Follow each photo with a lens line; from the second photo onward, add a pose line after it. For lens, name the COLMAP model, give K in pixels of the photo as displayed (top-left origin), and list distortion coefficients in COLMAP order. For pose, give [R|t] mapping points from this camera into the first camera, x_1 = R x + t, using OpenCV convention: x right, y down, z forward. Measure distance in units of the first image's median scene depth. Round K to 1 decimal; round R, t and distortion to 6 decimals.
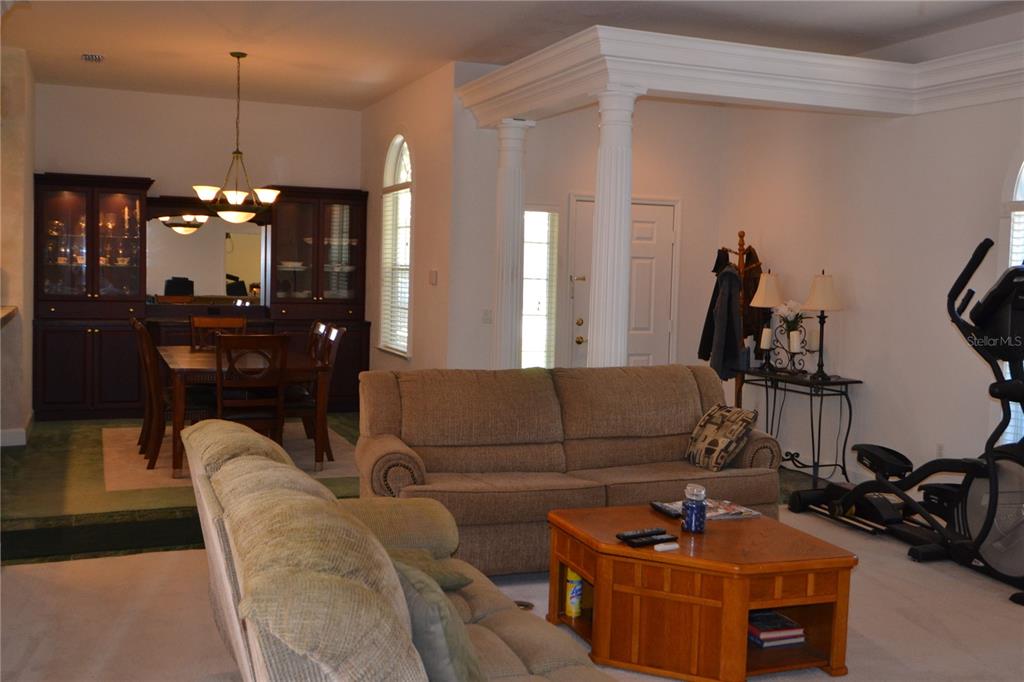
lens RADIAL K [[1044.9, 0, 541.4], [0, 1044.9, 324.1], [0, 0, 1]] dist [0.039042, -0.012197]
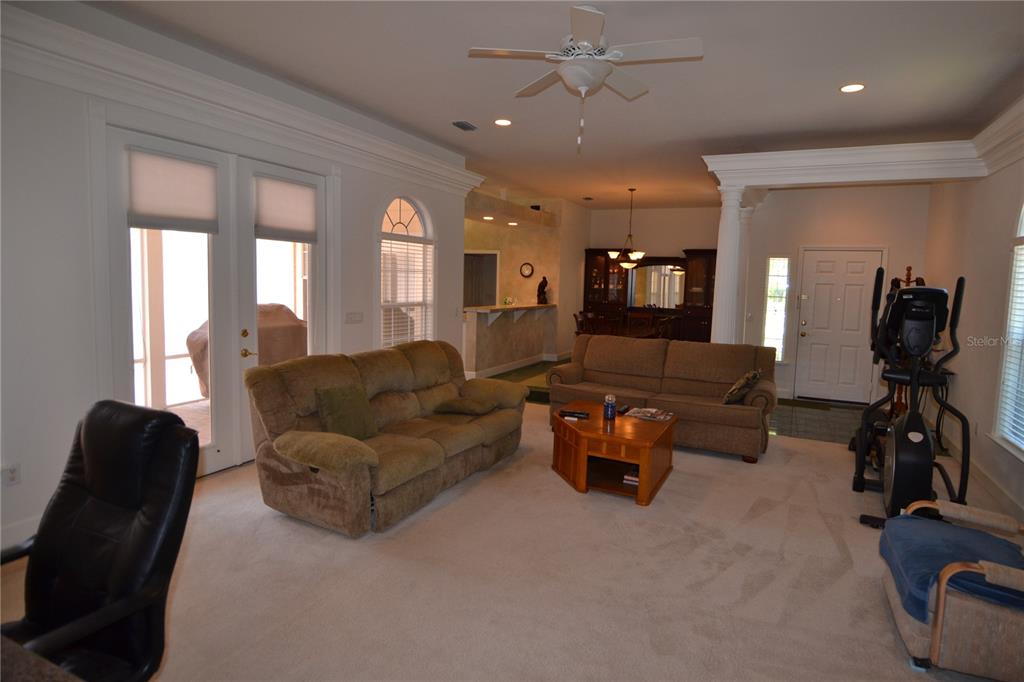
lens RADIAL K [[551.1, 0, 542.9], [0, 551.1, 327.5], [0, 0, 1]] dist [0.020550, -0.026455]
pose [[0.683324, 0.057706, -0.727832, 0.409327], [-0.054203, 0.998130, 0.028248, 0.002370], [0.728101, 0.020148, 0.685174, 0.097942]]
